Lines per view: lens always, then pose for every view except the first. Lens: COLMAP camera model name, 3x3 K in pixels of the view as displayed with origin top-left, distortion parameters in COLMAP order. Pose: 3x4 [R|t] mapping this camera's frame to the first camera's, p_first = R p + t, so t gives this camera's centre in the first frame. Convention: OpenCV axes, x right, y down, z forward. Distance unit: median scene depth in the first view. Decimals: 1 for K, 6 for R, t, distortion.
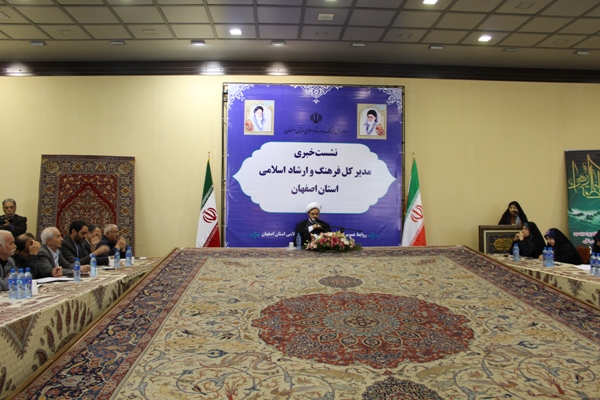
lens RADIAL K [[500.4, 0, 302.8], [0, 500.4, 201.2], [0, 0, 1]] dist [-0.163974, 0.149127]
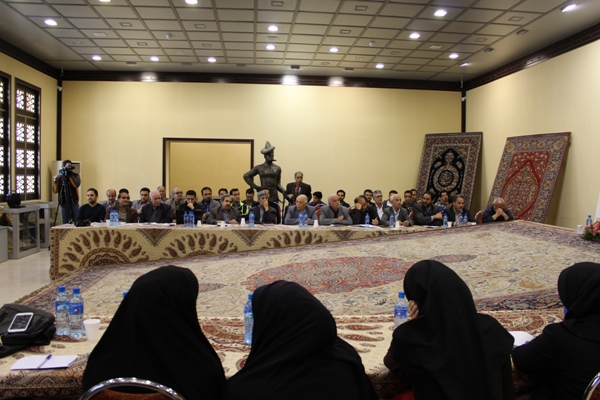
lens RADIAL K [[500.4, 0, 302.2], [0, 500.4, 206.3], [0, 0, 1]] dist [-0.163974, 0.149127]
pose [[0.037887, 0.061092, -0.997413, 0.636193], [0.010087, 0.998055, 0.061515, -0.003844], [0.999231, -0.012391, 0.037197, 0.407073]]
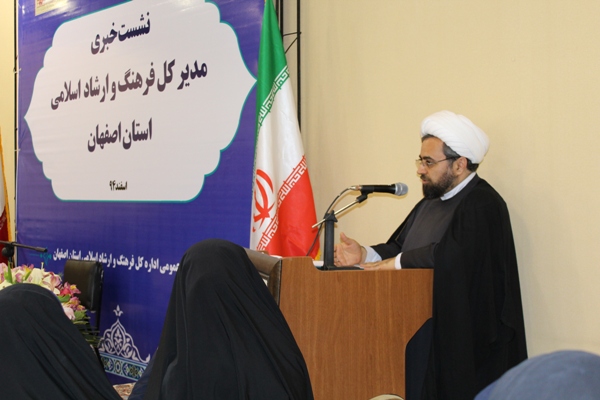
lens RADIAL K [[923.3, 0, 299.7], [0, 923.3, 199.8], [0, 0, 1]] dist [-0.019307, 0.000000]
pose [[0.597682, -0.008654, -0.801686, 0.635686], [0.023927, 0.999689, 0.007047, 0.021058], [0.801376, -0.023394, 0.597703, 0.710312]]
